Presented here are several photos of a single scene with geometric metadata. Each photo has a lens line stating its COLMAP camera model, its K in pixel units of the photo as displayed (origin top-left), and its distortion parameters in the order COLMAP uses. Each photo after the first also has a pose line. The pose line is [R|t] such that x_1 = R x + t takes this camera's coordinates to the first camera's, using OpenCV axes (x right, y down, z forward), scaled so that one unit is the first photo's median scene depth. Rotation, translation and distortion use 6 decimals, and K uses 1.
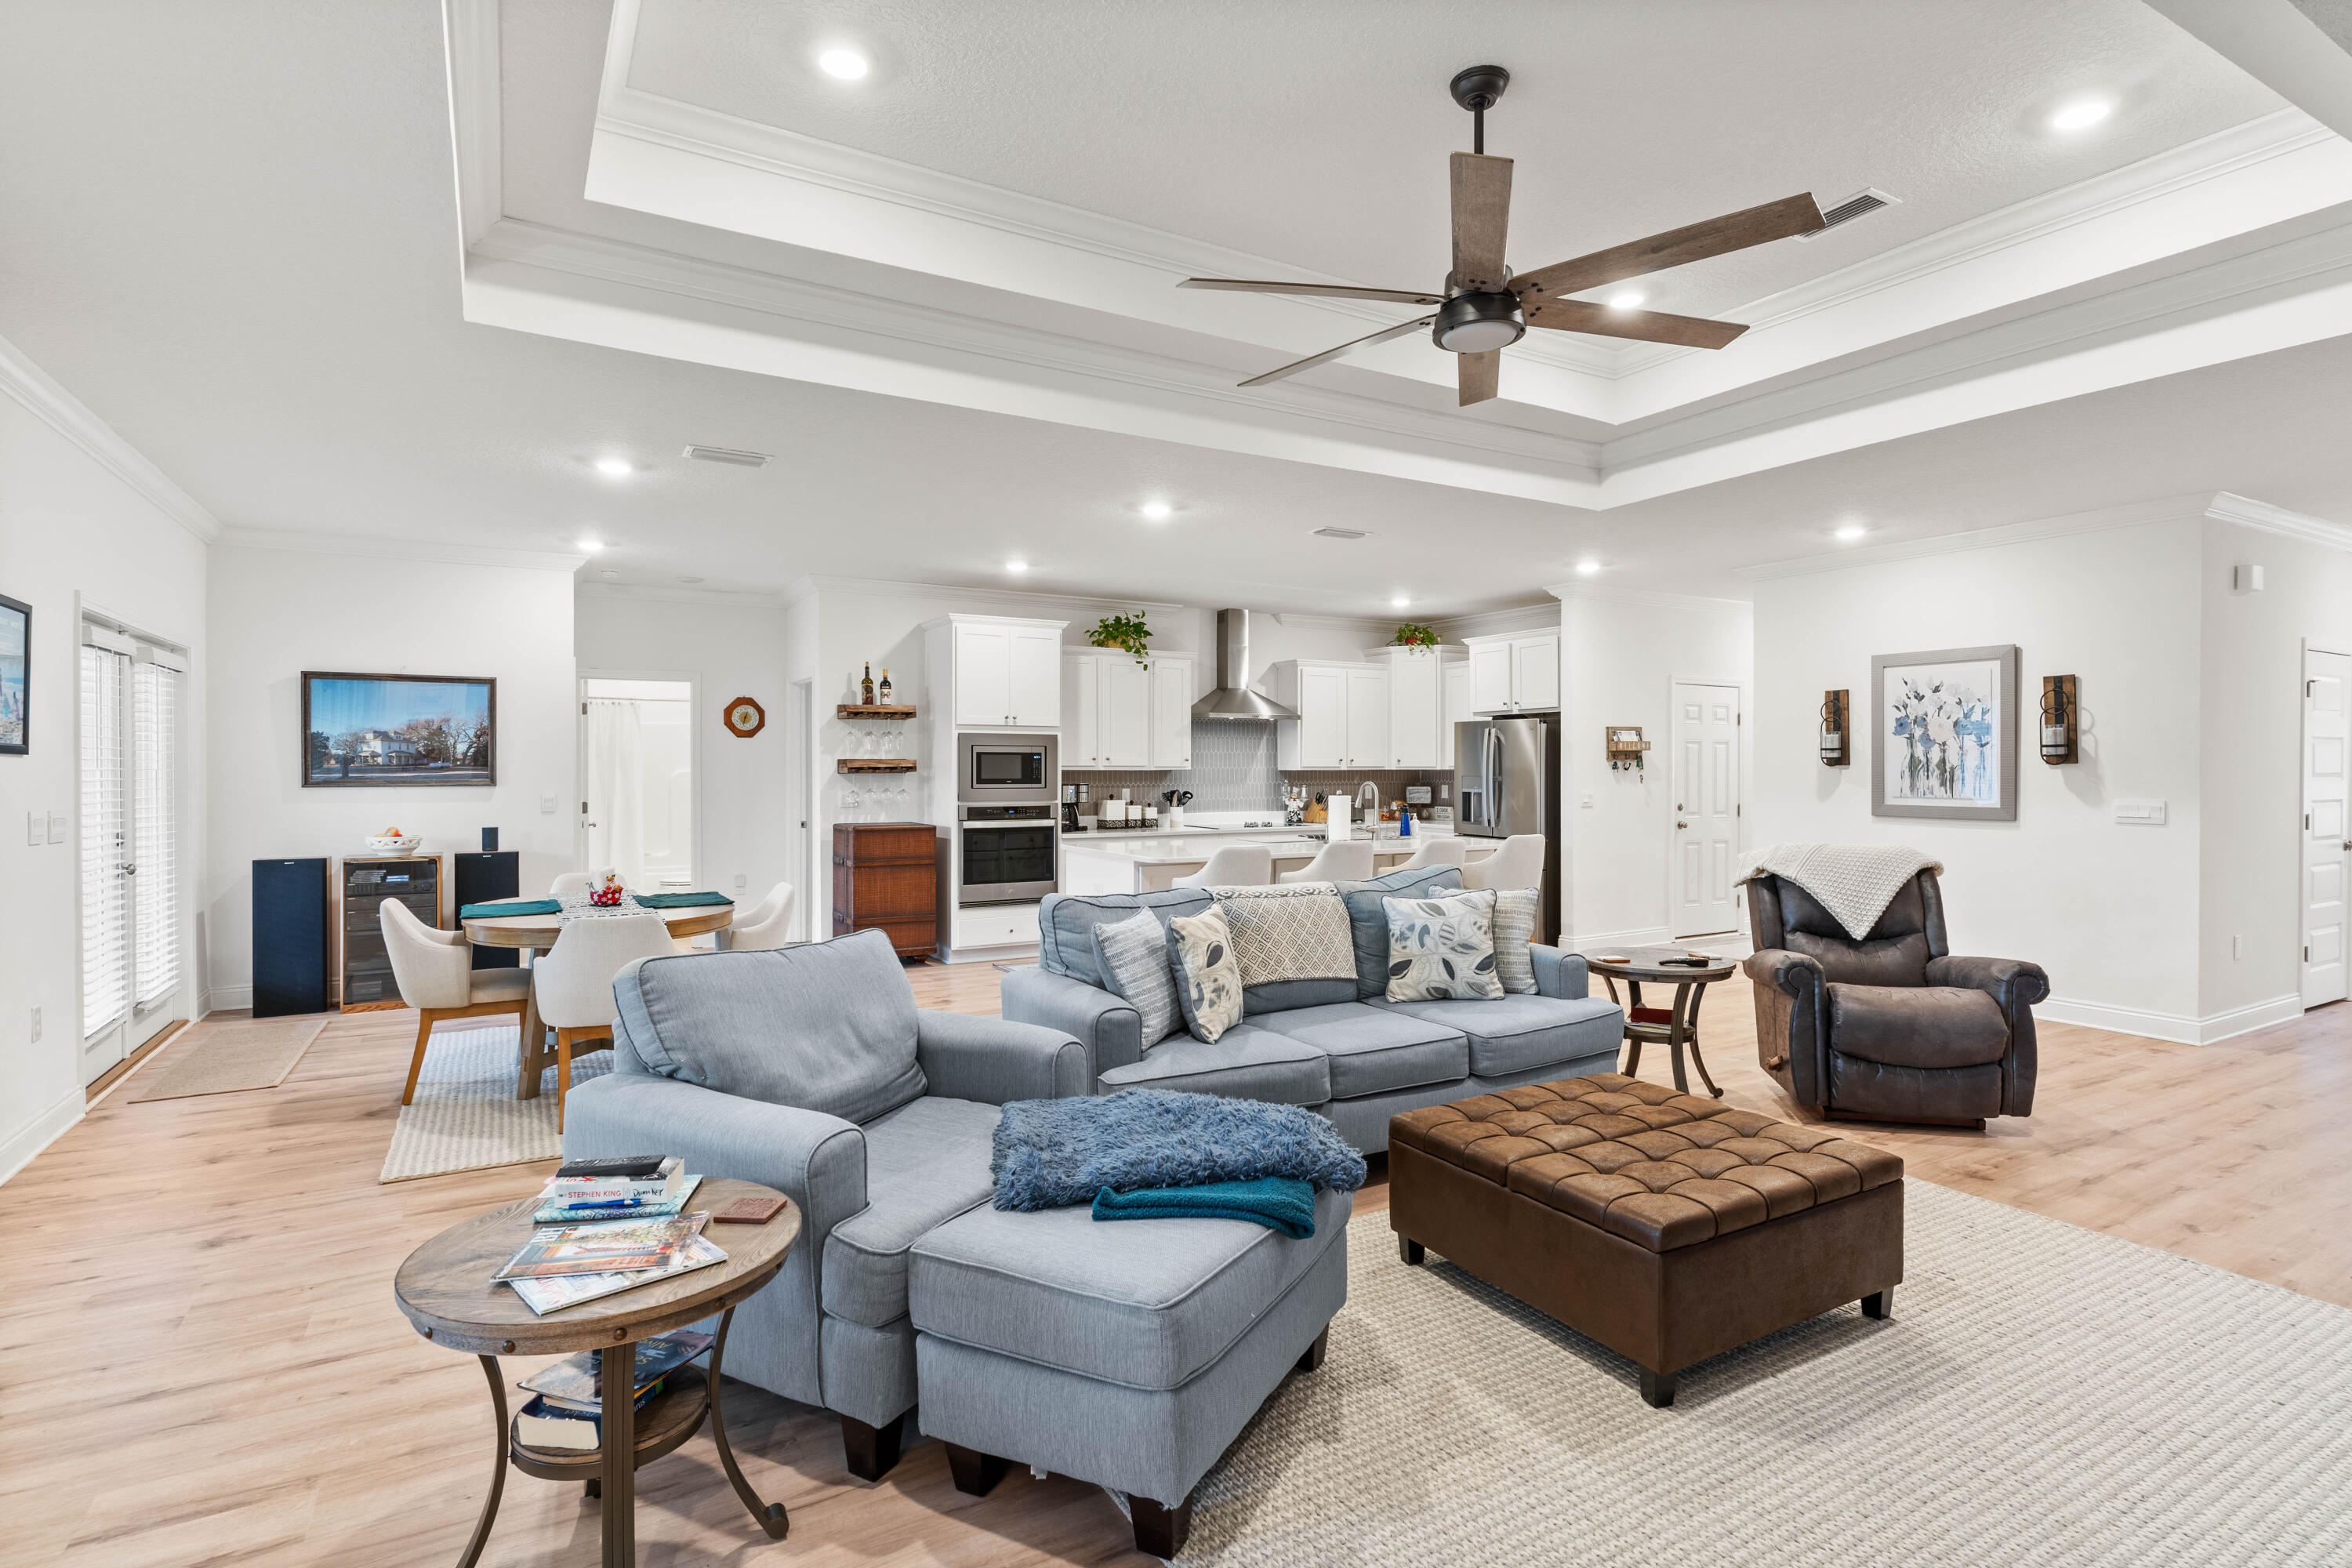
lens RADIAL K [[1166.3, 0, 1169.0], [0, 1166.3, 765.3], [0, 0, 1]] dist [0.000269, -0.000072]
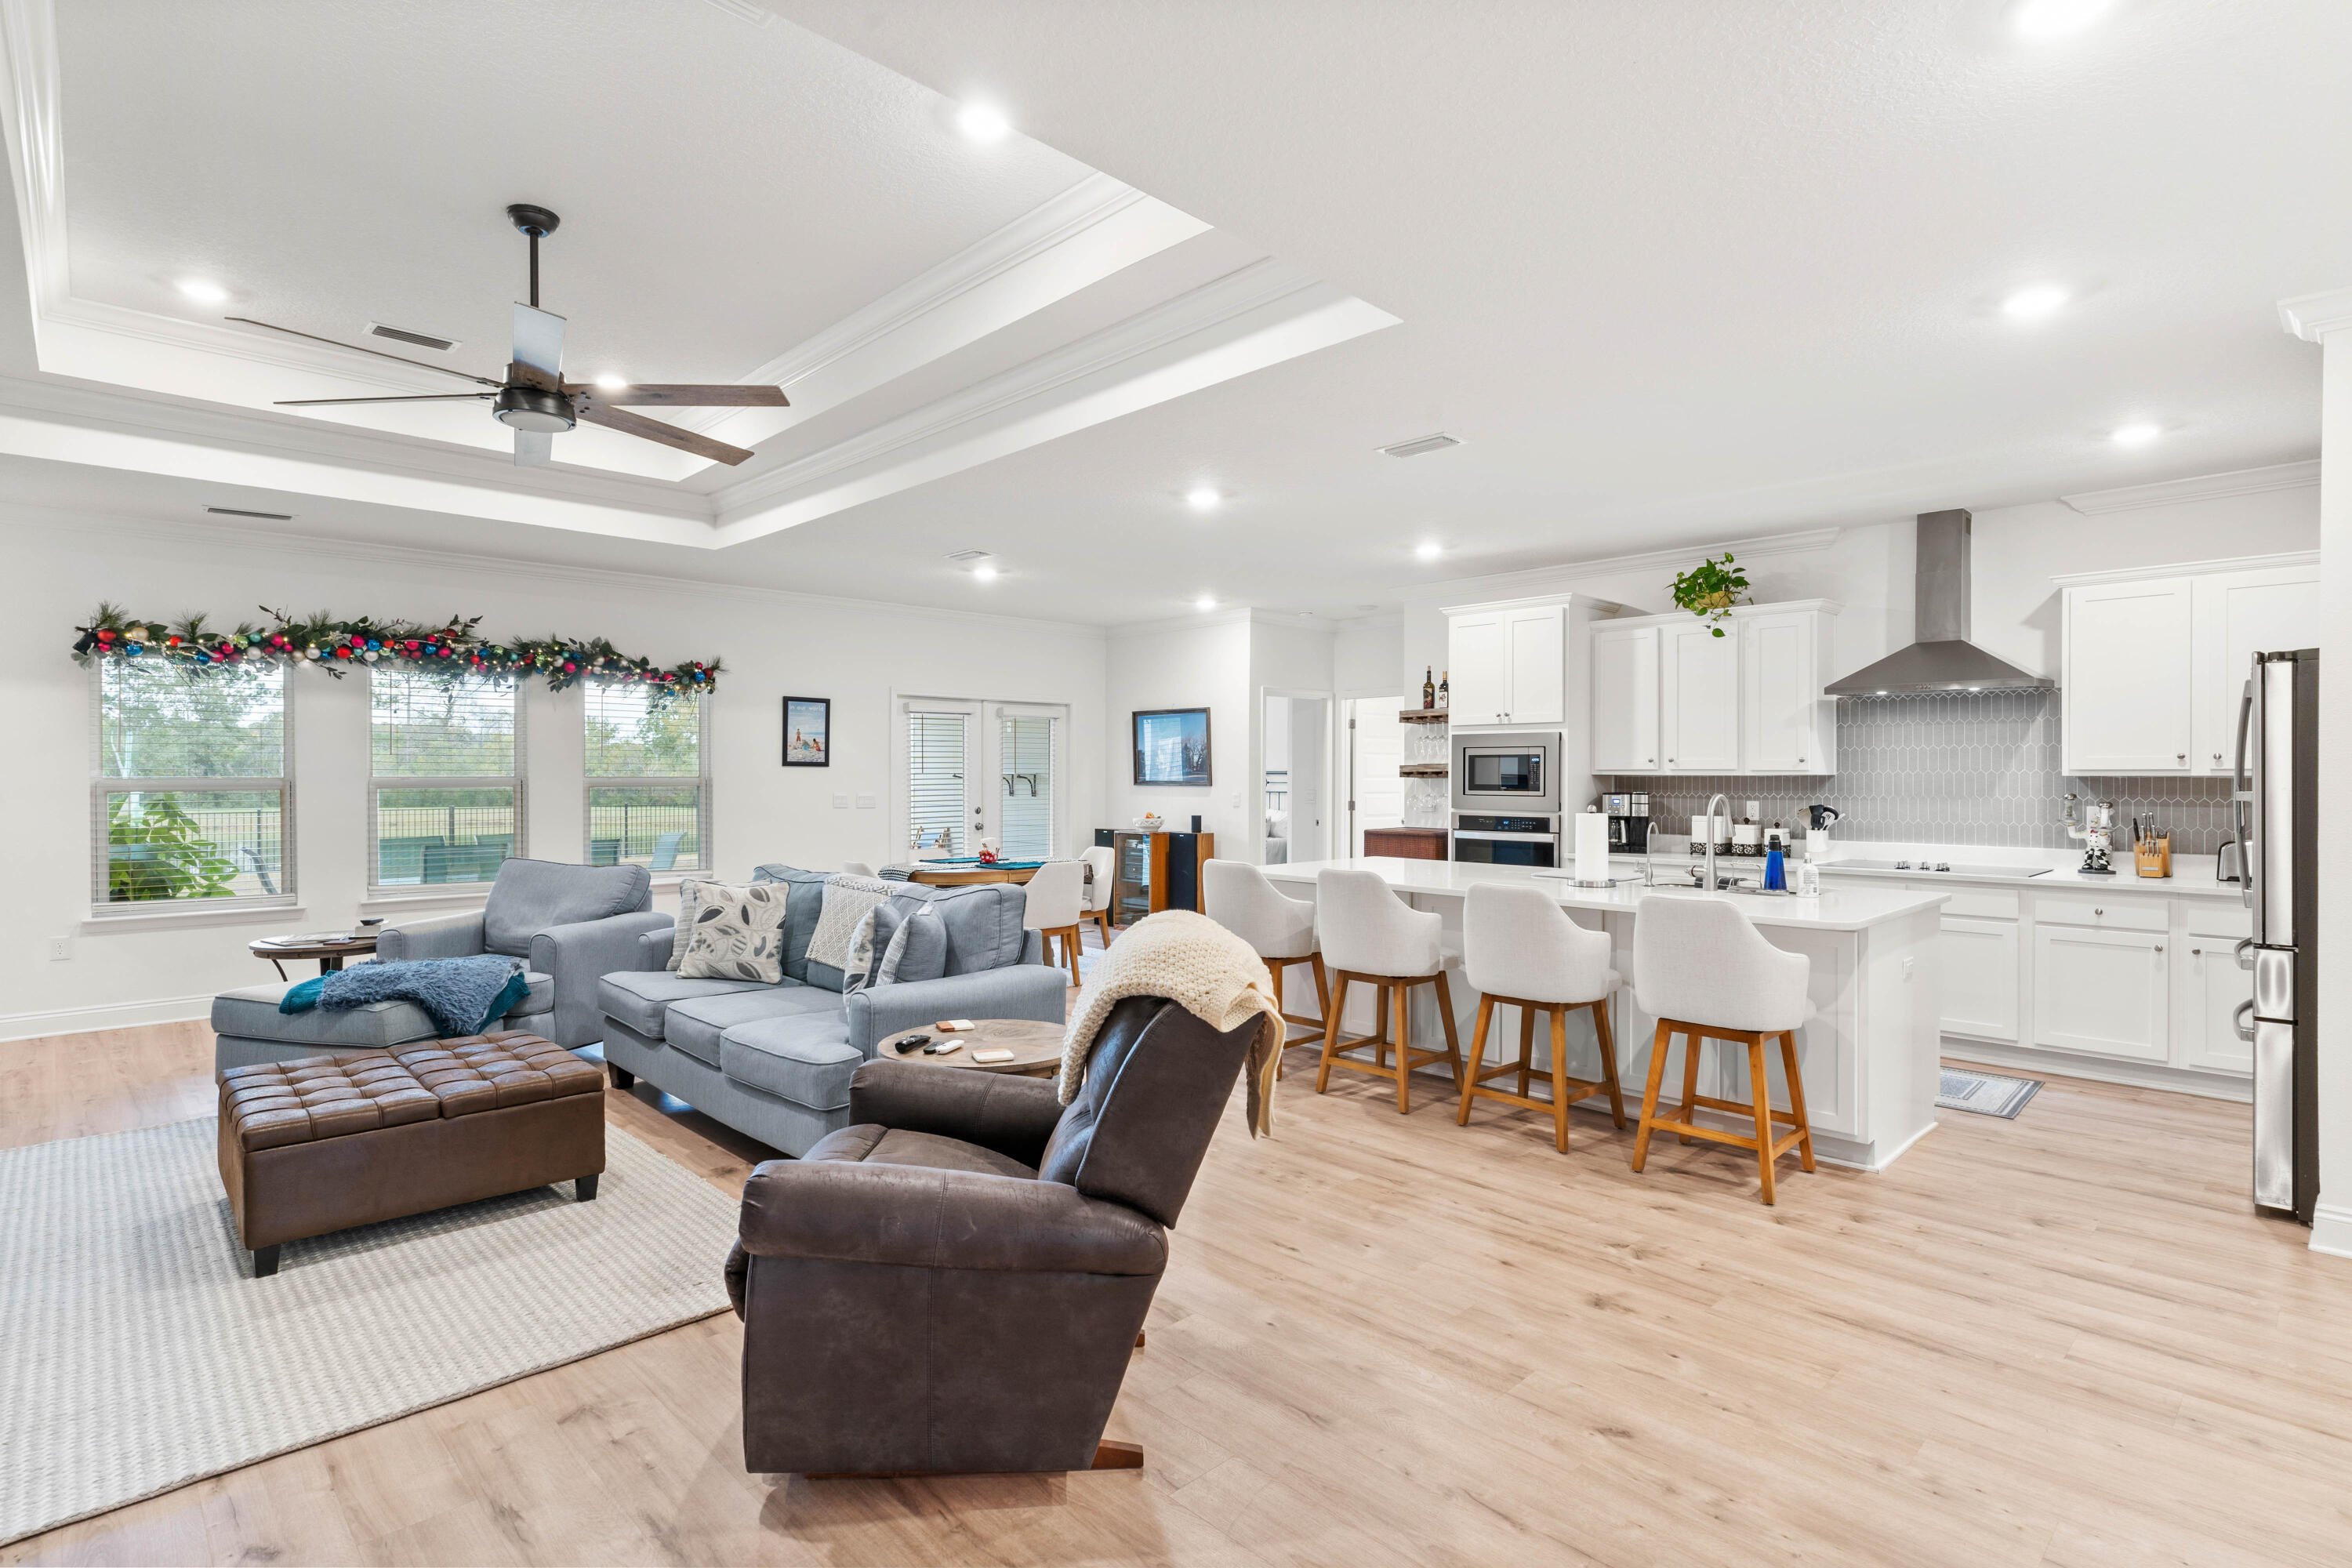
lens RADIAL K [[1161.9, 0, 1176.0], [0, 1161.9, 784.0], [0, 0, 1]] dist [-0.000516, -0.000115]
pose [[0.241942, 0.008346, -0.970255, 0.648638], [0.001314, 0.999959, 0.008929, 0.002629], [0.970290, -0.003436, 0.241921, 0.546343]]
